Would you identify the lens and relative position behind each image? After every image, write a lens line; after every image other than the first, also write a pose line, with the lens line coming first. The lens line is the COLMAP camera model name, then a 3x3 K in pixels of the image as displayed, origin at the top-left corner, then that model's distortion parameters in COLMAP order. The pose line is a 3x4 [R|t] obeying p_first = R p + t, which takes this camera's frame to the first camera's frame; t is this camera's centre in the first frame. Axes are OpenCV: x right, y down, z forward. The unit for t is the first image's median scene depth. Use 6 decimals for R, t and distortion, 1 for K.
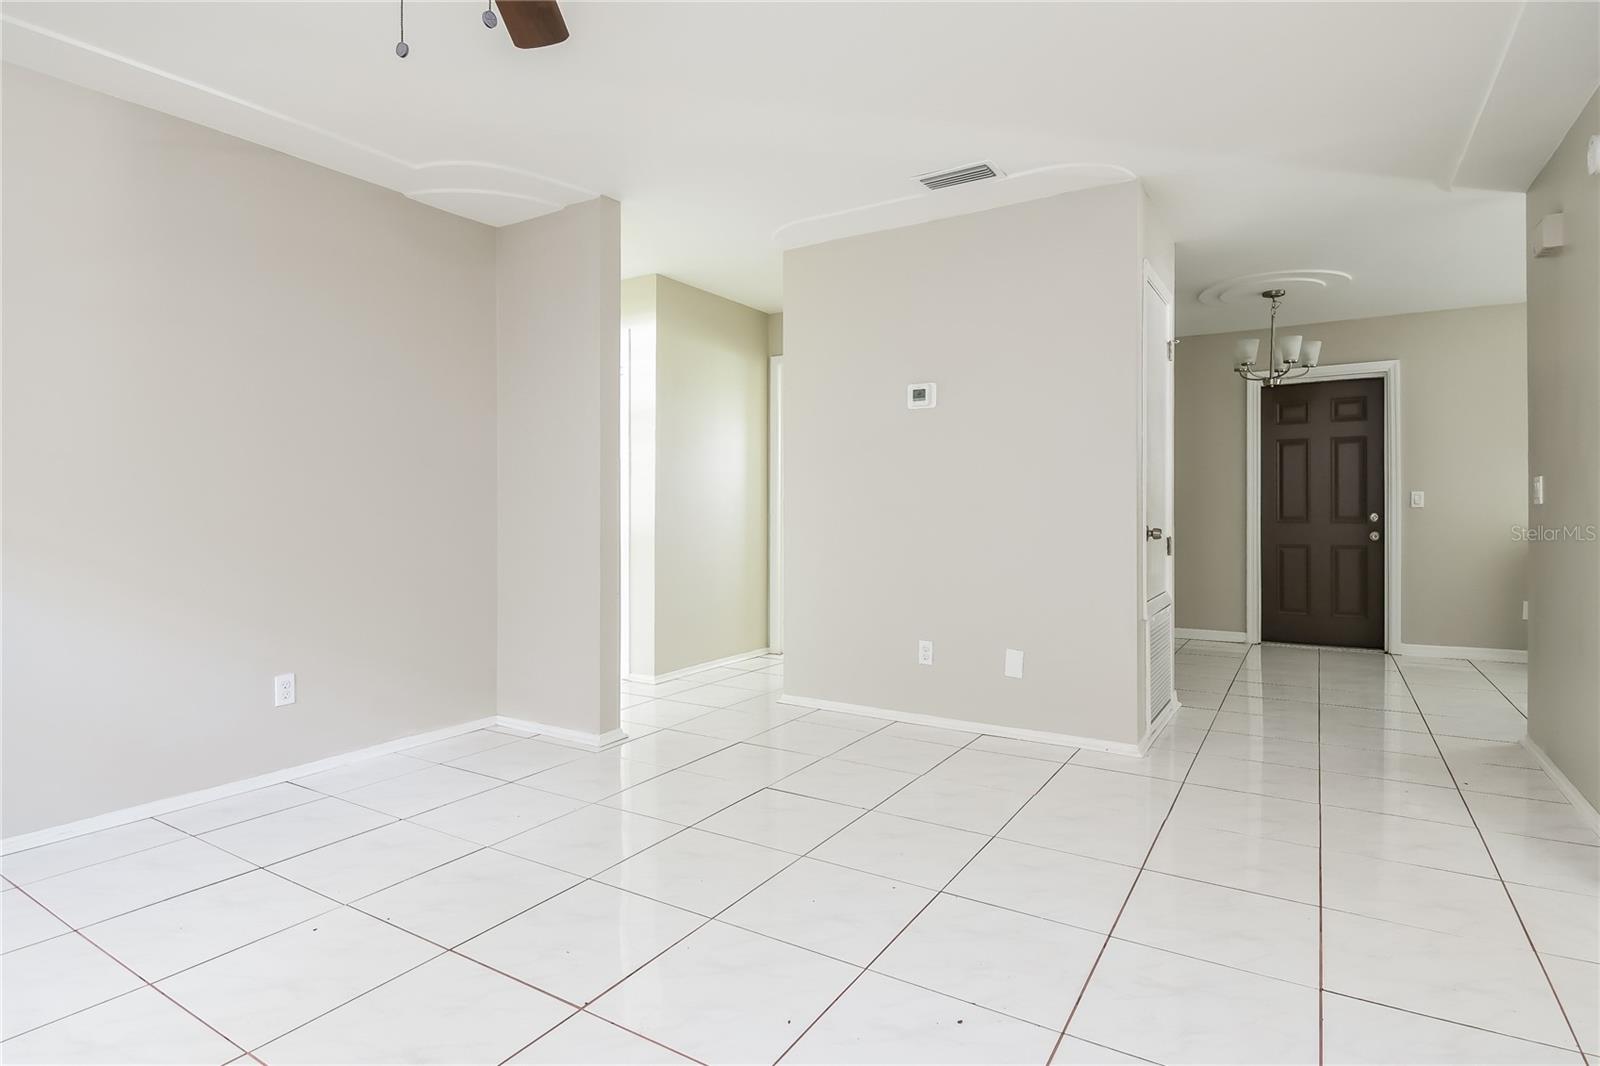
lens RADIAL K [[818.7, 0, 800.1], [0, 818.7, 519.0], [0, 0, 1]] dist [0.016934, 0.000249]
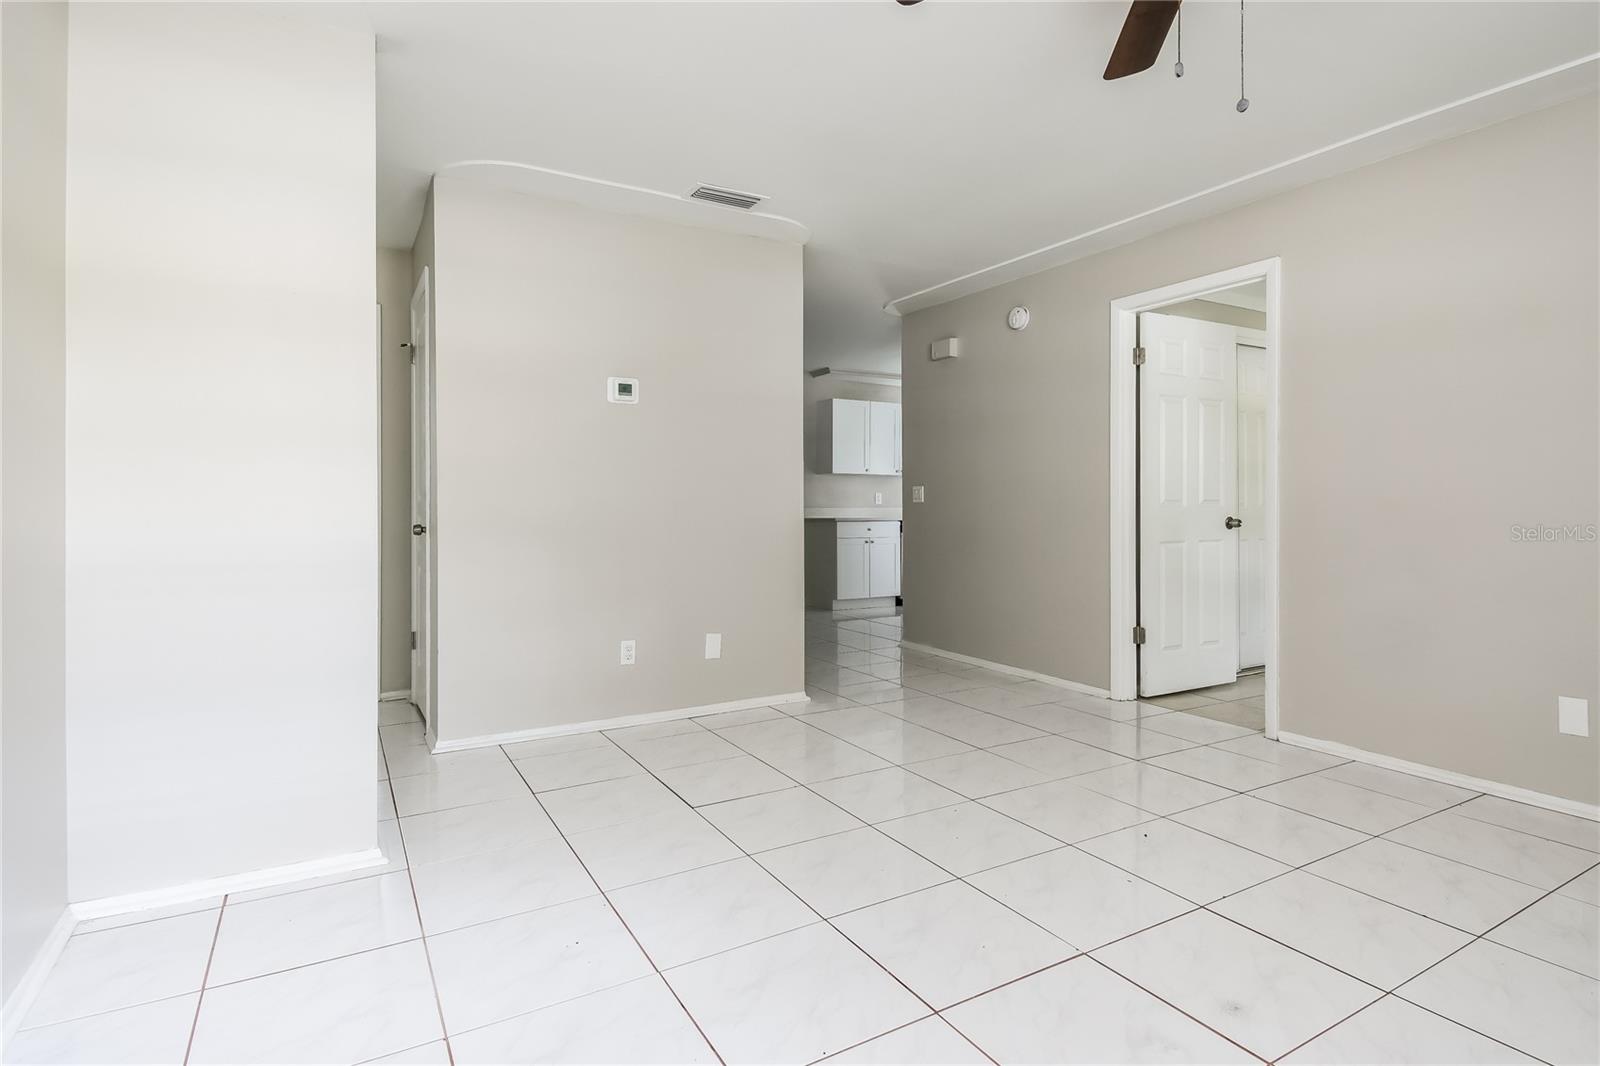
lens RADIAL K [[818.7, 0, 801.6], [0, 818.7, 517.9], [0, 0, 1]] dist [0.016934, 0.000249]
pose [[0.455732, -0.011024, 0.890049, -0.642533], [0.012494, 0.999904, 0.005987, -0.001694], [-0.890029, 0.008392, 0.455826, 0.375851]]
